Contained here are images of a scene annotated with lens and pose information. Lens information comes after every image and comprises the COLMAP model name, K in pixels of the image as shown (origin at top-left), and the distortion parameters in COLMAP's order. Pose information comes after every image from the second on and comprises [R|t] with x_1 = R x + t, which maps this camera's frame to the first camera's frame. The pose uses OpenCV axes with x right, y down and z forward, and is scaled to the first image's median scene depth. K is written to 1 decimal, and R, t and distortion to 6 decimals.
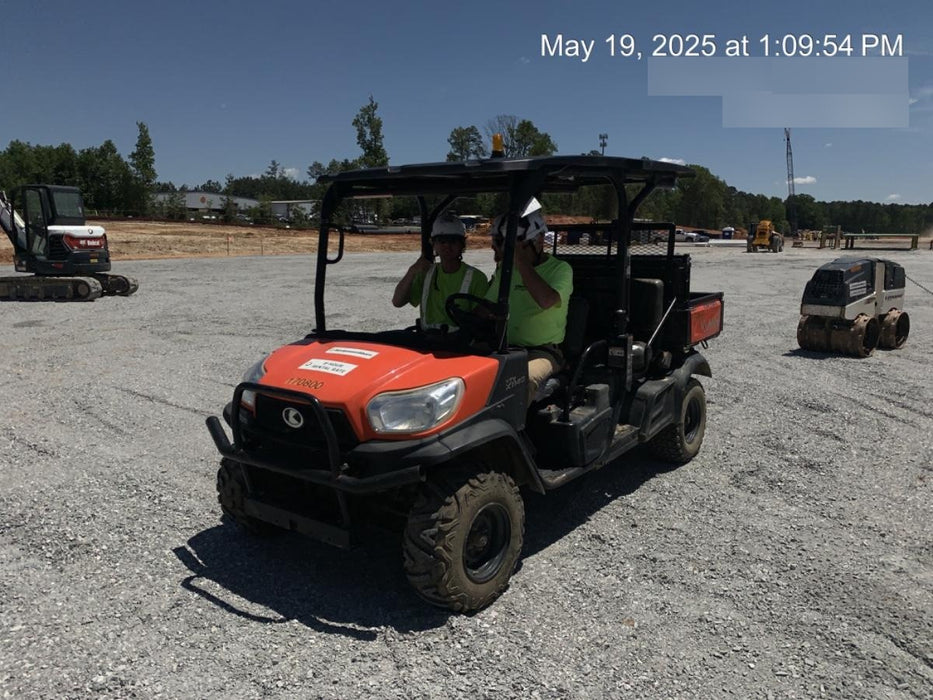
lens RADIAL K [[694.3, 0, 467.0], [0, 694.3, 371.6], [0, 0, 1]] dist [0.004806, -0.051787]
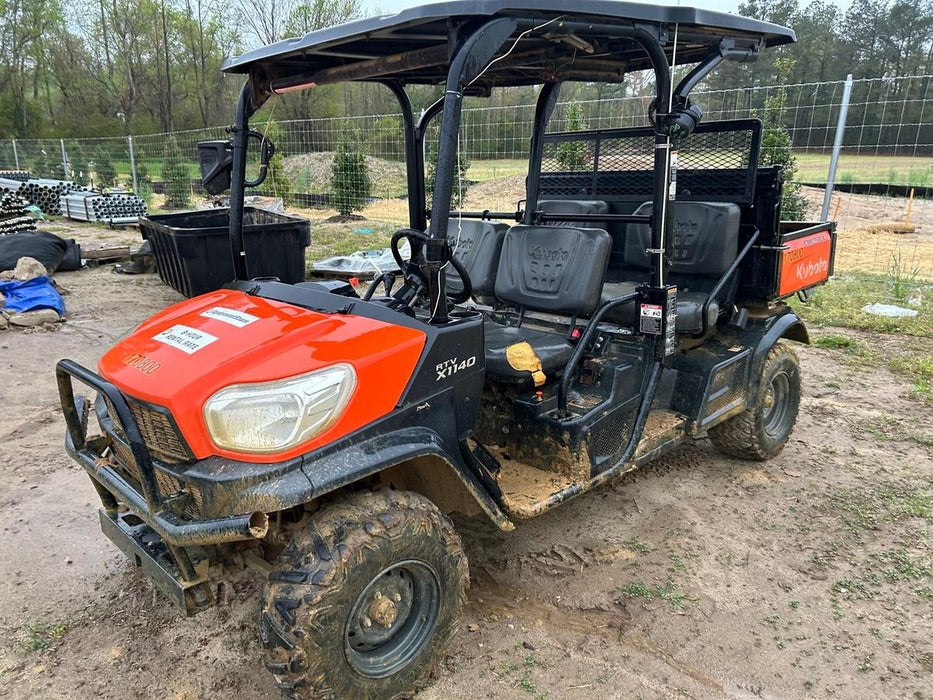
lens RADIAL K [[694.3, 0, 467.0], [0, 694.3, 371.6], [0, 0, 1]] dist [0.004806, -0.051787]
pose [[0.984323, 0.024712, -0.174637, 0.155809], [-0.008026, 0.995386, 0.095611, -0.033182], [0.176194, -0.092711, 0.979980, 0.288729]]
